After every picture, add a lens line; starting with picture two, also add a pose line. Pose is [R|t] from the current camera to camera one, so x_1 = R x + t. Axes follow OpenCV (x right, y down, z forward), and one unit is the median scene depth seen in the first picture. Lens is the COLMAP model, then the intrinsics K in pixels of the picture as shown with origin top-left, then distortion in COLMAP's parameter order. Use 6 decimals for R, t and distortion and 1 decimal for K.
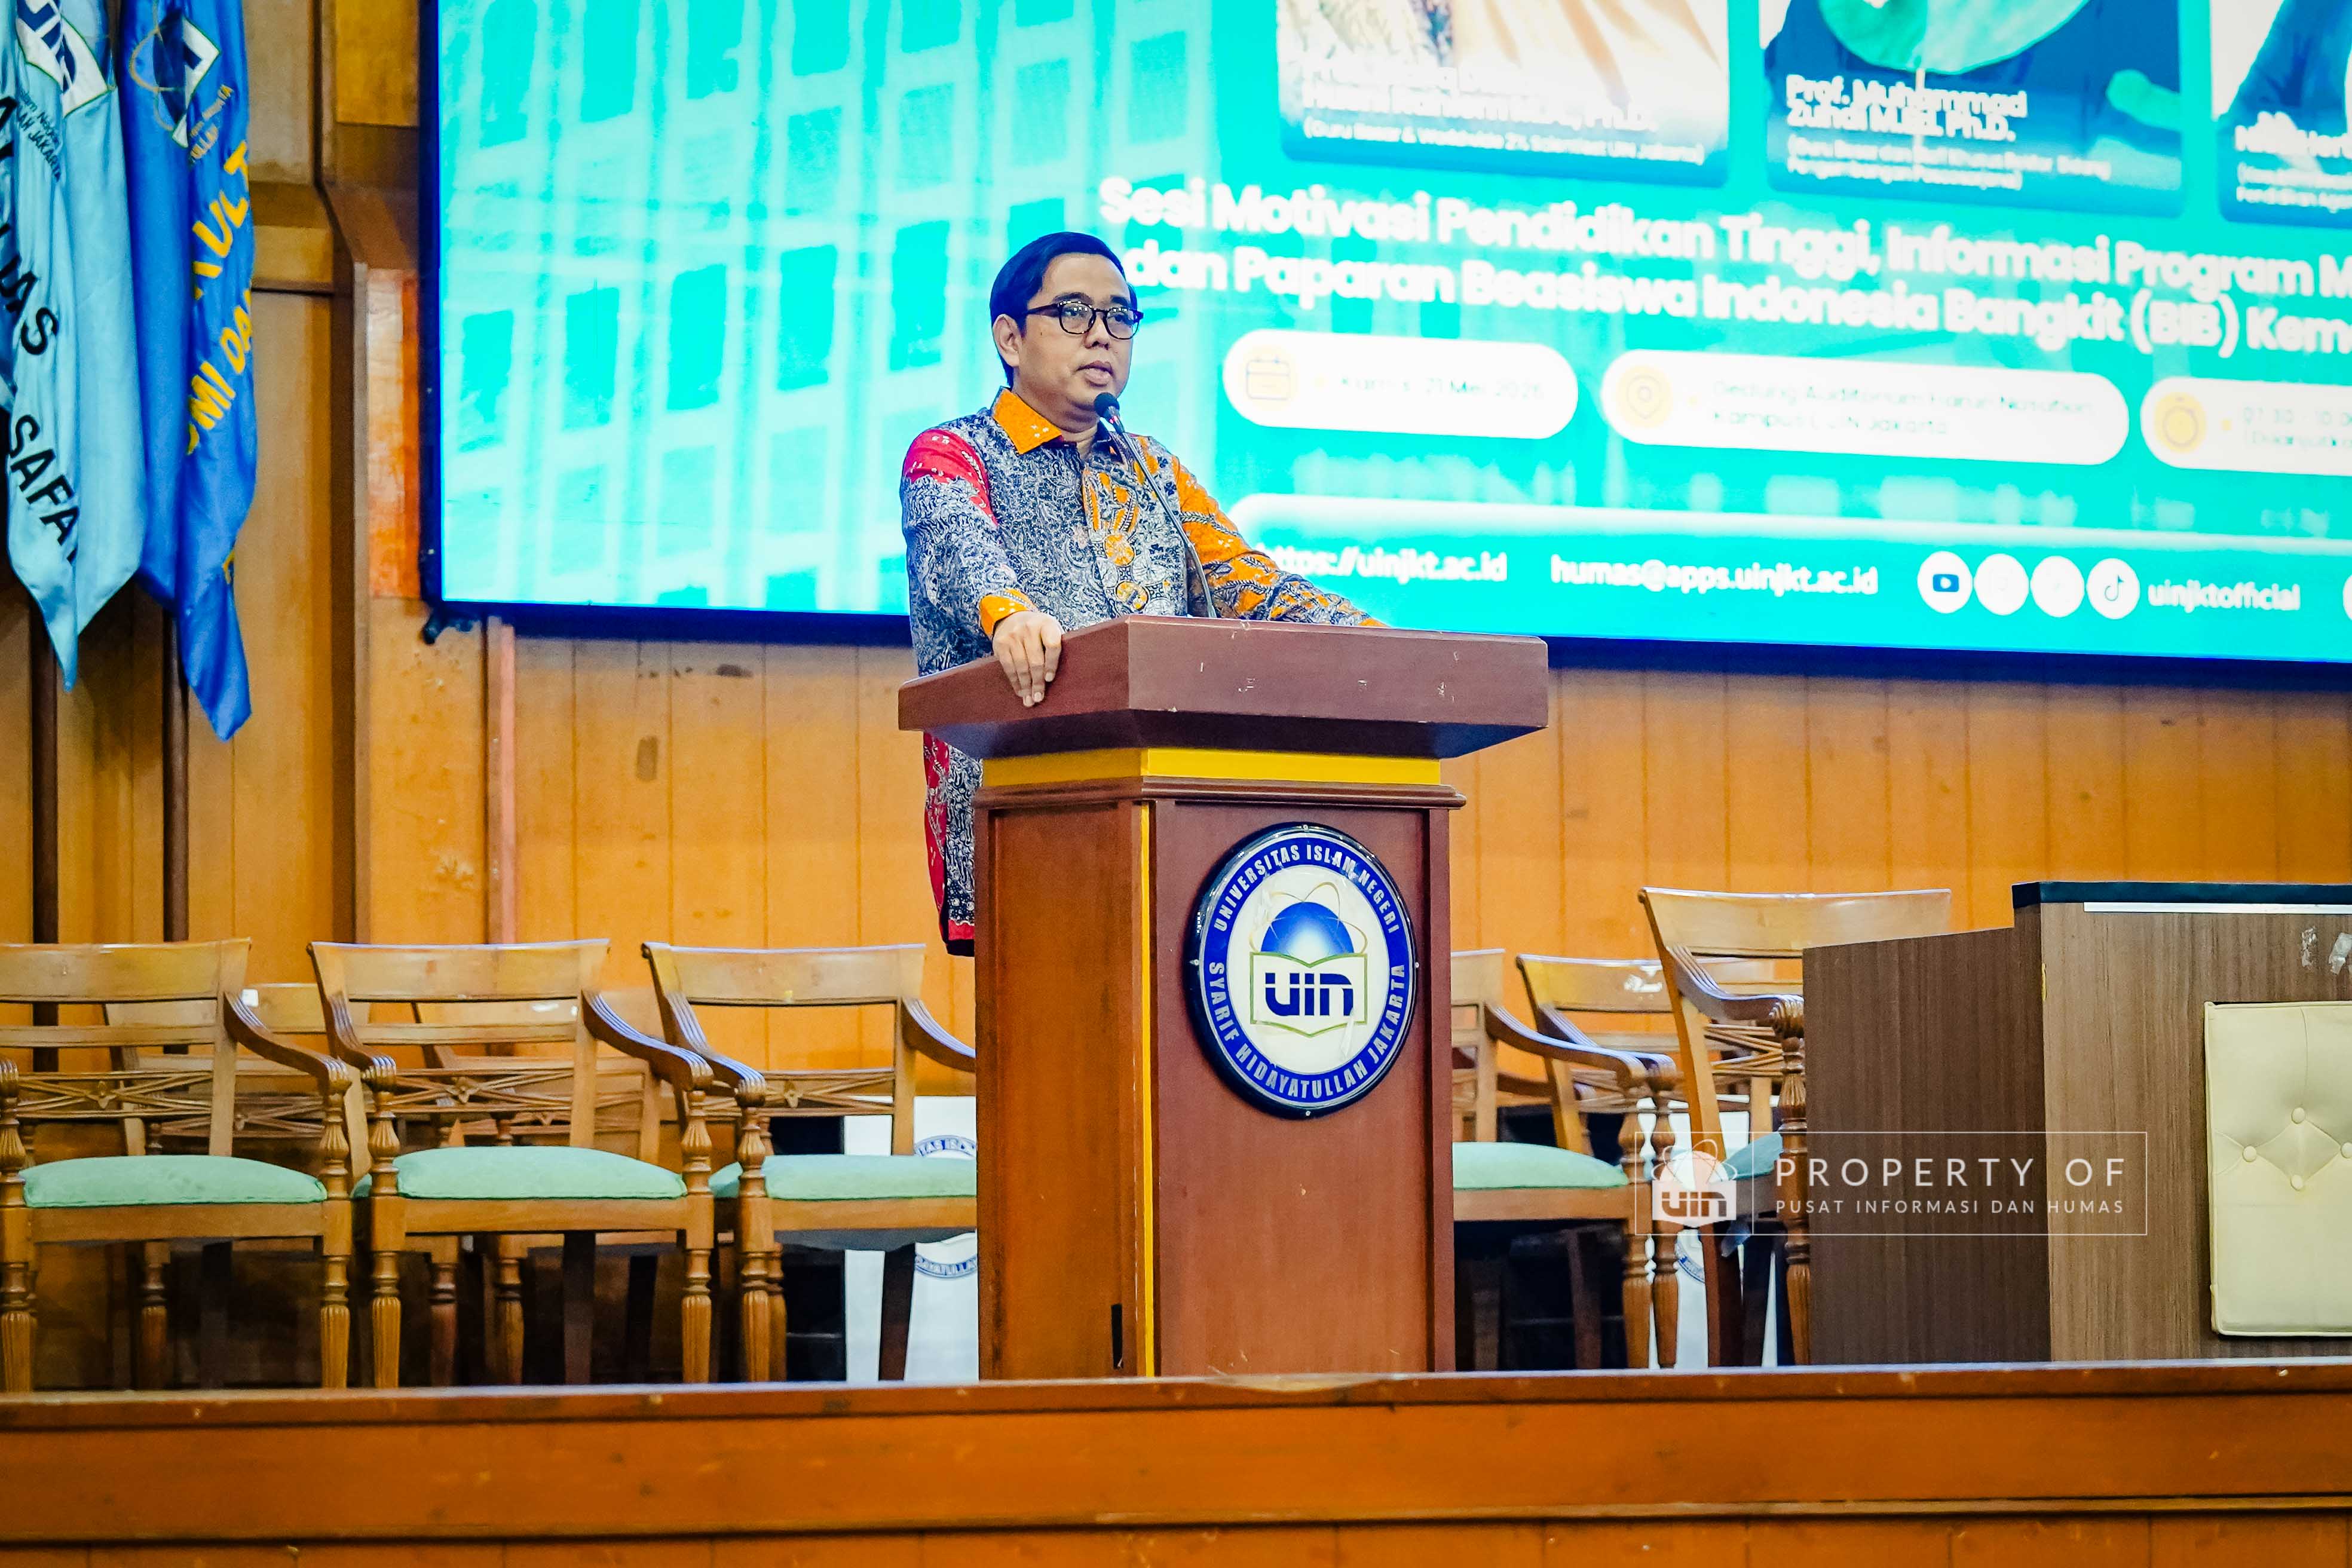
lens RADIAL K [[6885.7, 0, 1164.3], [0, 6885.7, 775.6], [0, 0, 1]] dist [0.018215, 0.000000]
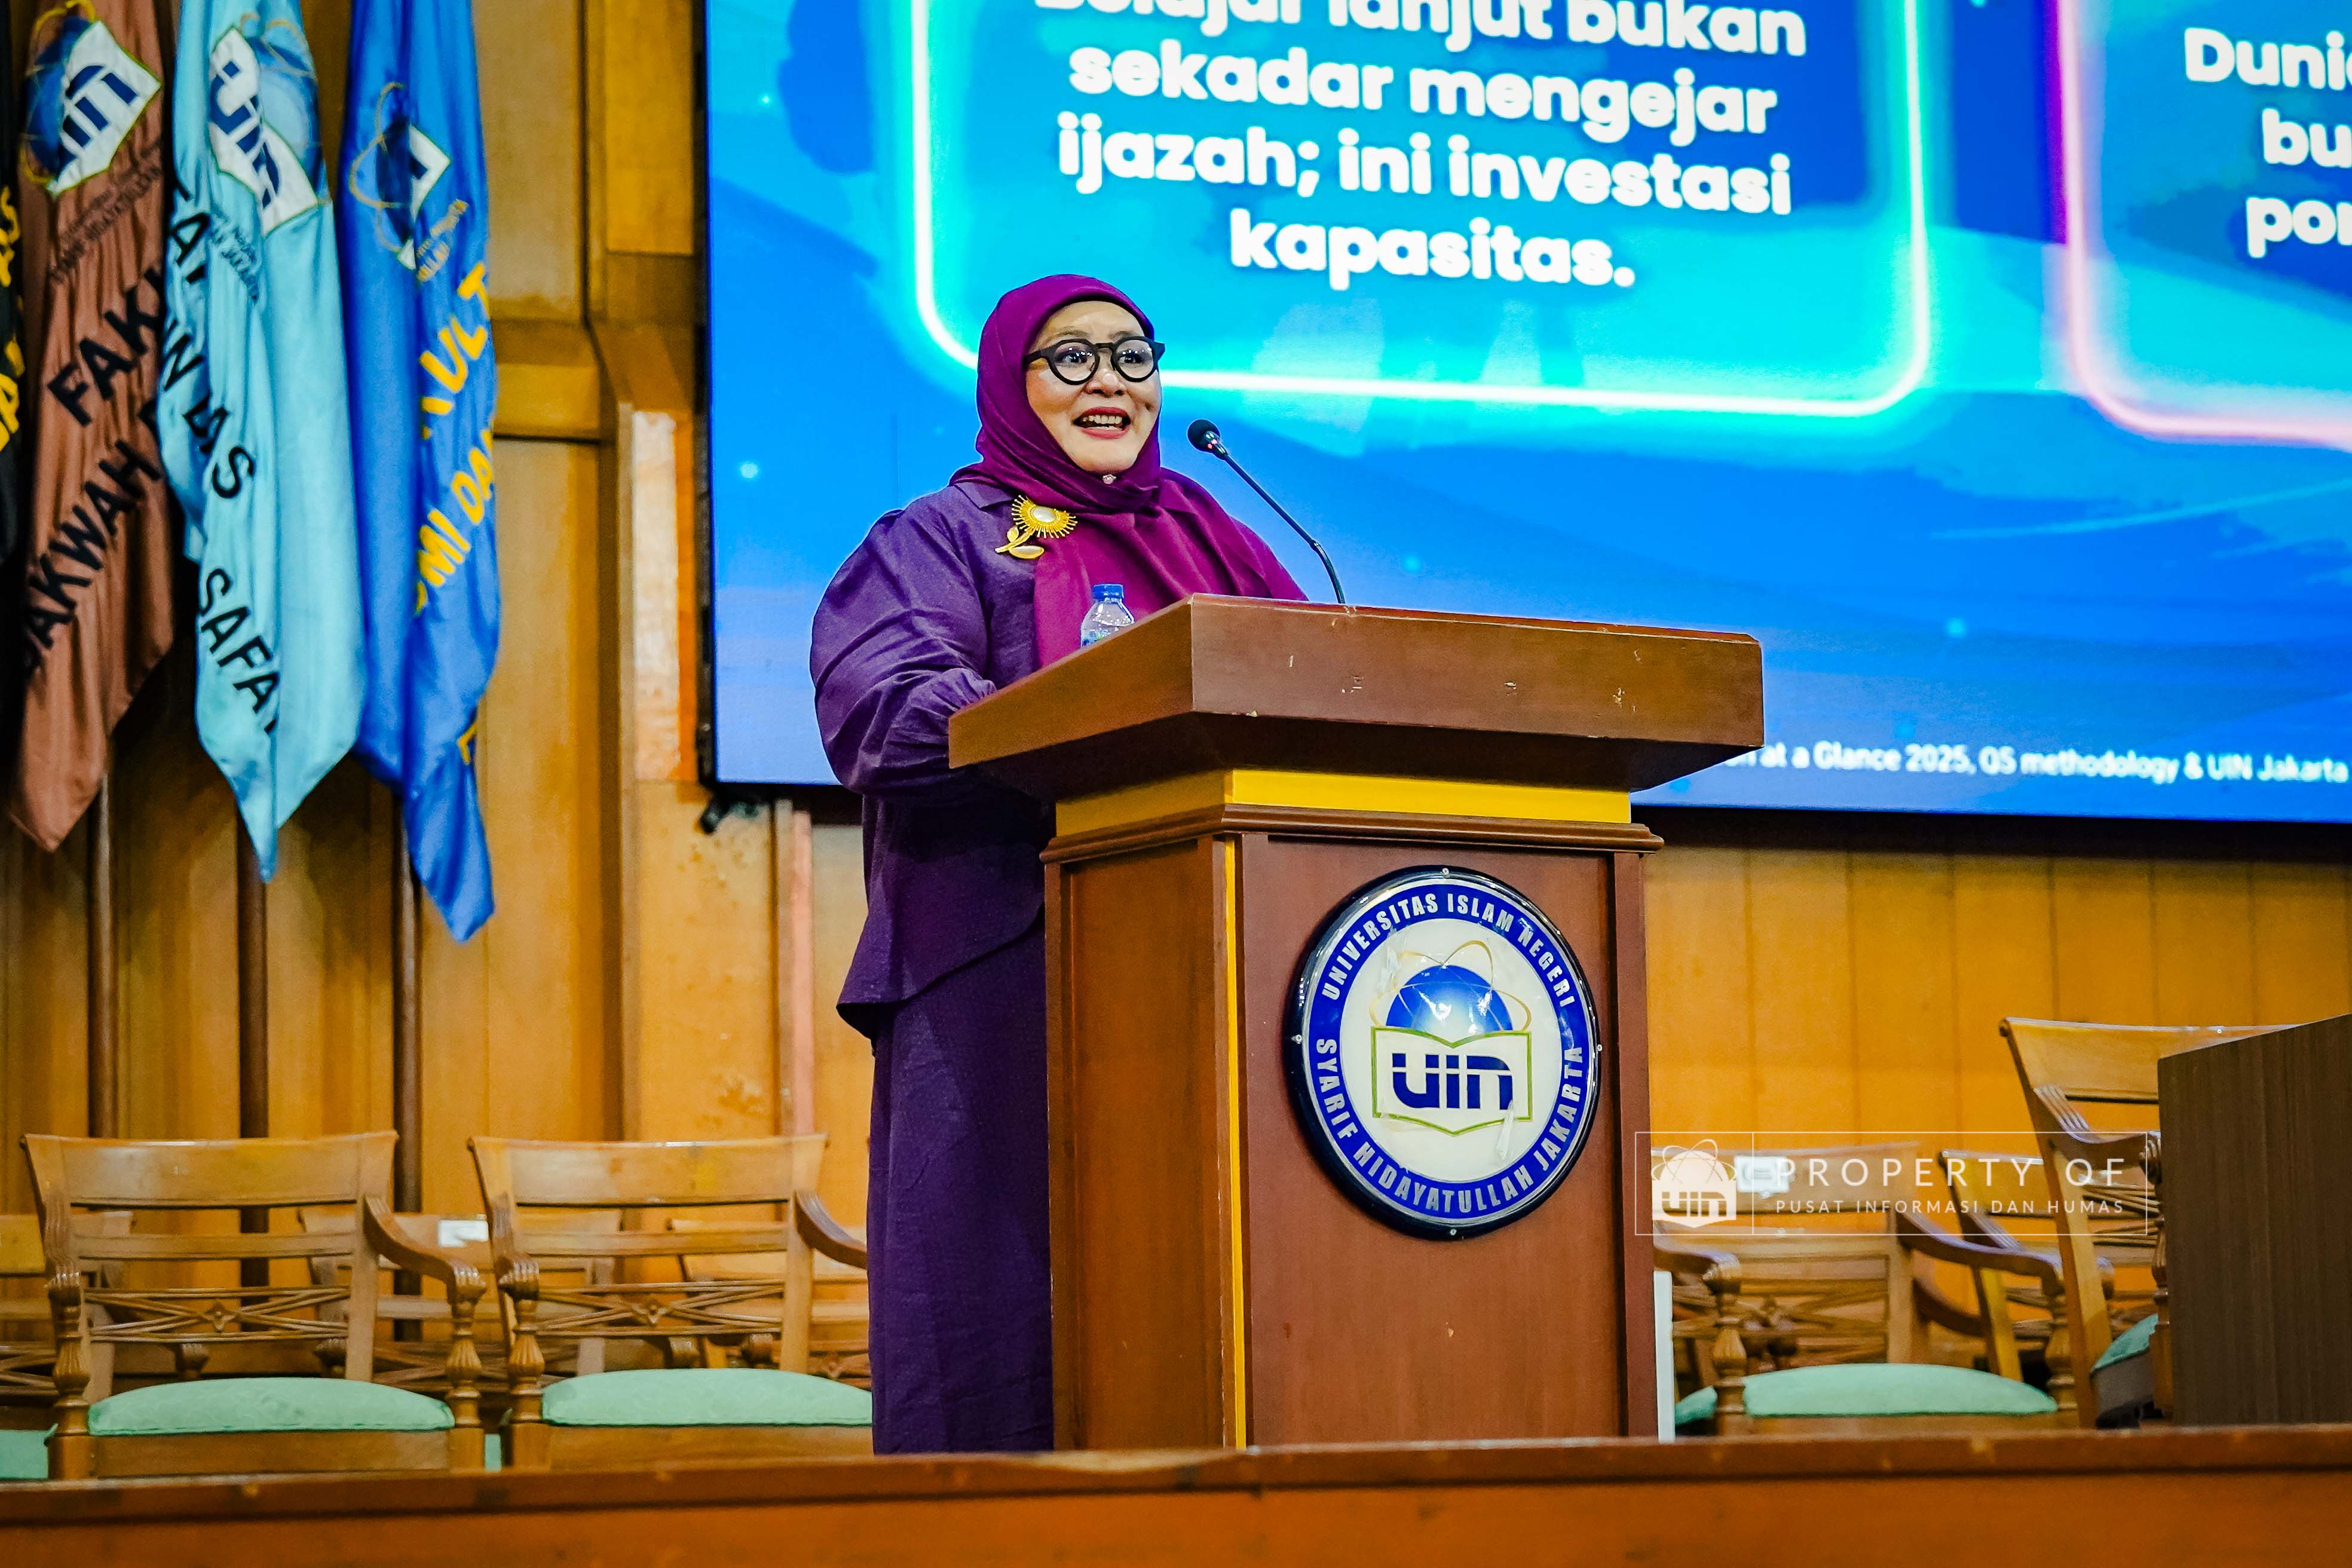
lens RADIAL K [[6885.7, 0, 1163.8], [0, 6885.7, 784.9], [0, 0, 1]] dist [0.018215, 0.000000]
pose [[0.992416, -0.024451, -0.120470, 0.066681], [0.016726, 0.997763, -0.064719, 0.038298], [0.121783, 0.062213, 0.990605, 0.166736]]
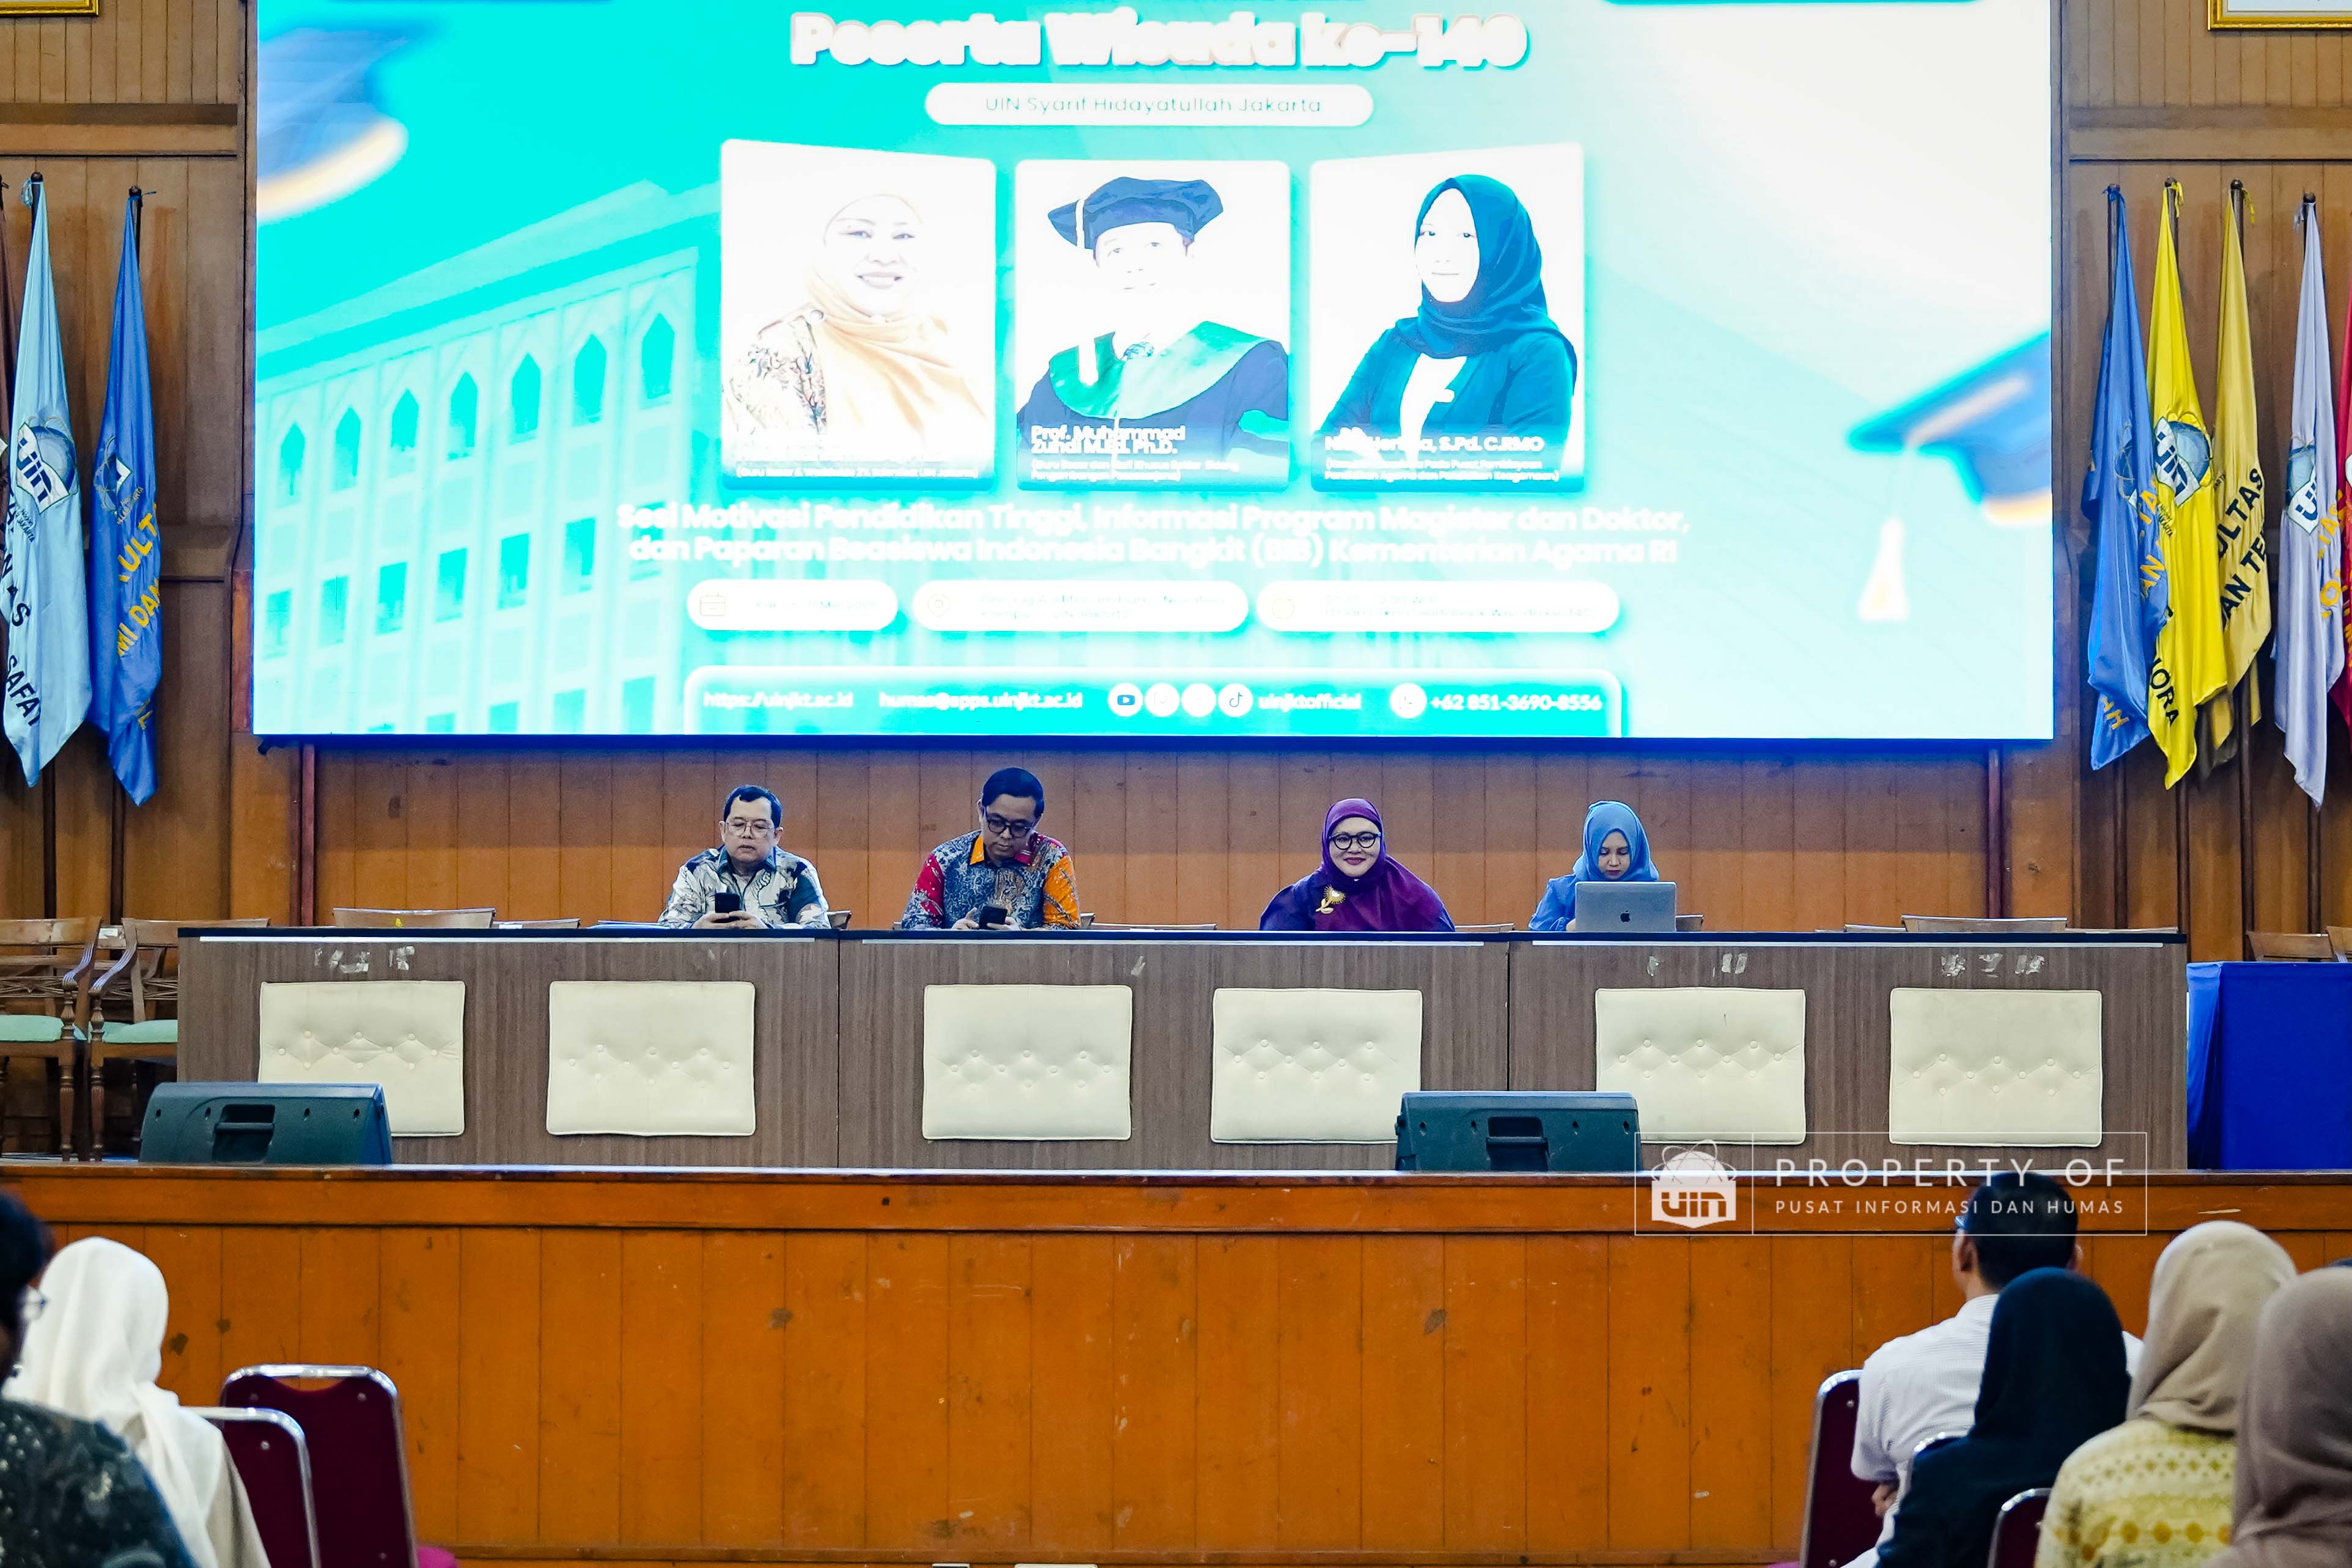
lens RADIAL K [[5074.6, 0, 1176.3], [0, 5074.6, 799.6], [0, 0, 1]] dist [-0.001884, 0.000000]
pose [[0.897448, 0.001182, -0.441118, 0.942858], [0.016798, 0.999180, 0.036853, -0.066846], [0.440800, -0.040483, 0.896692, -0.264135]]
